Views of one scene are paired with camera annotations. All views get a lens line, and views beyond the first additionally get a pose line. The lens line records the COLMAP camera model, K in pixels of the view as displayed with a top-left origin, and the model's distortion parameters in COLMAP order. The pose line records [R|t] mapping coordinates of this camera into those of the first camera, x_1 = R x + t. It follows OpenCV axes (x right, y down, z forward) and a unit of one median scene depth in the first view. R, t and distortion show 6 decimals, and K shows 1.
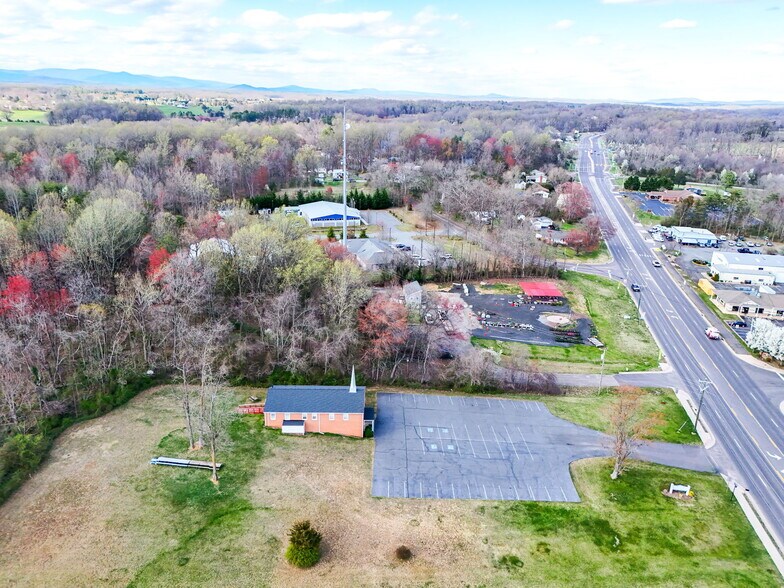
lens RADIAL K [[569.5, 0, 390.1], [0, 569.5, 290.6], [0, 0, 1]] dist [0.062109, -0.054234]
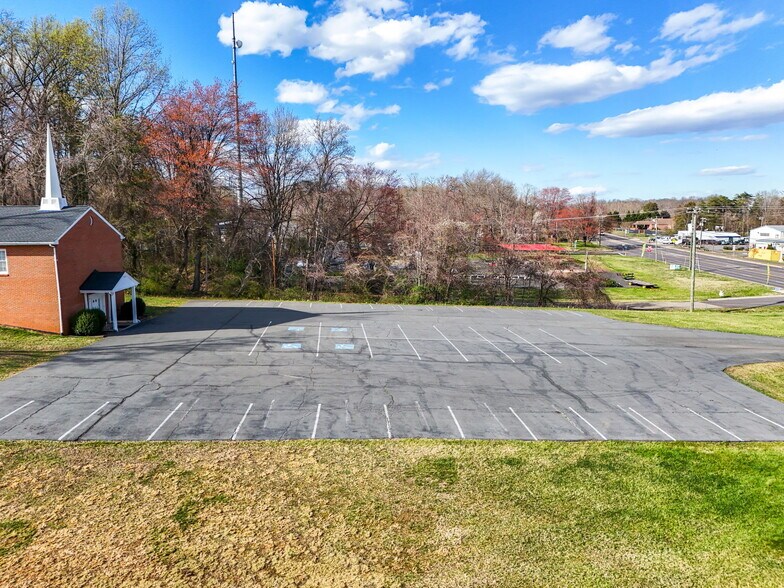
lens RADIAL K [[569.5, 0, 390.3], [0, 569.5, 296.1], [0, 0, 1]] dist [0.062109, -0.054234]
pose [[0.997721, -0.036994, 0.056430, 0.123287], [0.047419, 0.979390, -0.196331, 0.333839], [-0.048004, 0.198559, 0.978913, 0.738334]]
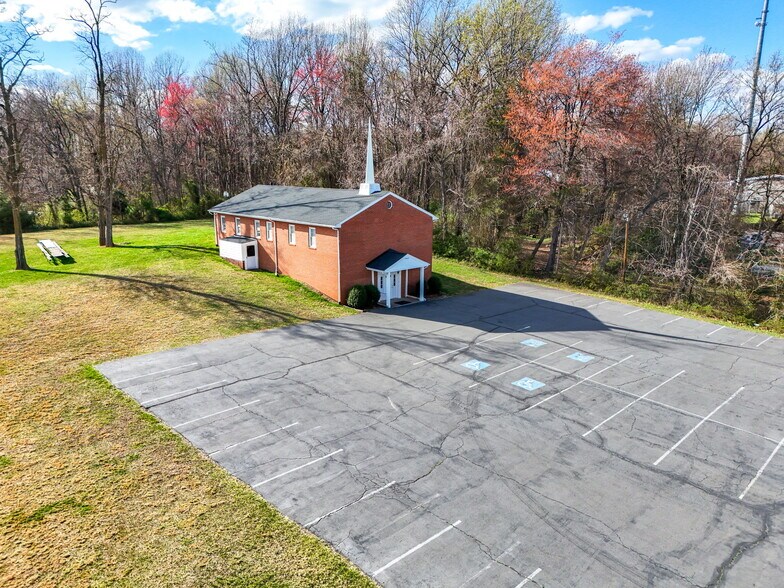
lens RADIAL K [[569.5, 0, 390.1], [0, 569.5, 293.8], [0, 0, 1]] dist [0.062109, -0.054234]
pose [[0.672597, 0.134773, -0.727633, 0.262475], [-0.226791, 0.973502, -0.029324, 0.276521], [0.704400, 0.184744, 0.685339, 0.837282]]
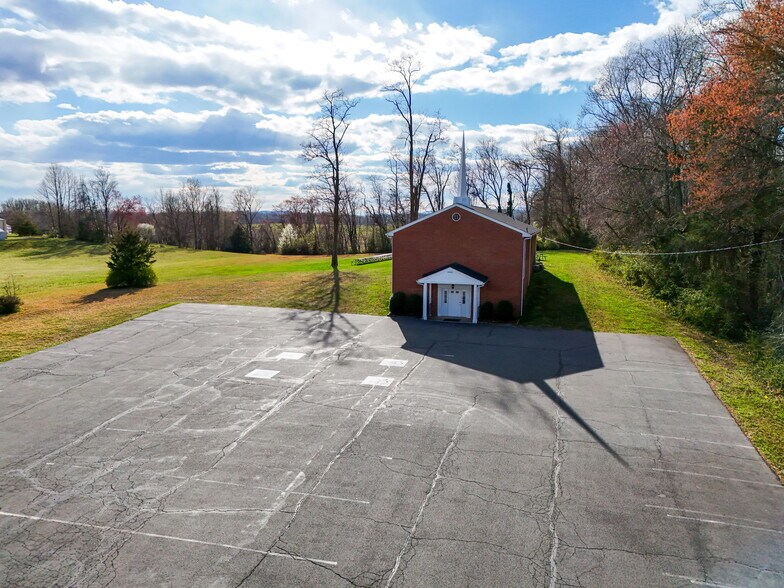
lens RADIAL K [[569.5, 0, 392.8], [0, 569.5, 294.5], [0, 0, 1]] dist [0.062109, -0.054234]
pose [[-0.279027, 0.099538, -0.955110, 0.352451], [-0.322501, 0.927132, 0.190838, 0.188725], [0.904509, 0.361273, -0.226594, 1.182802]]
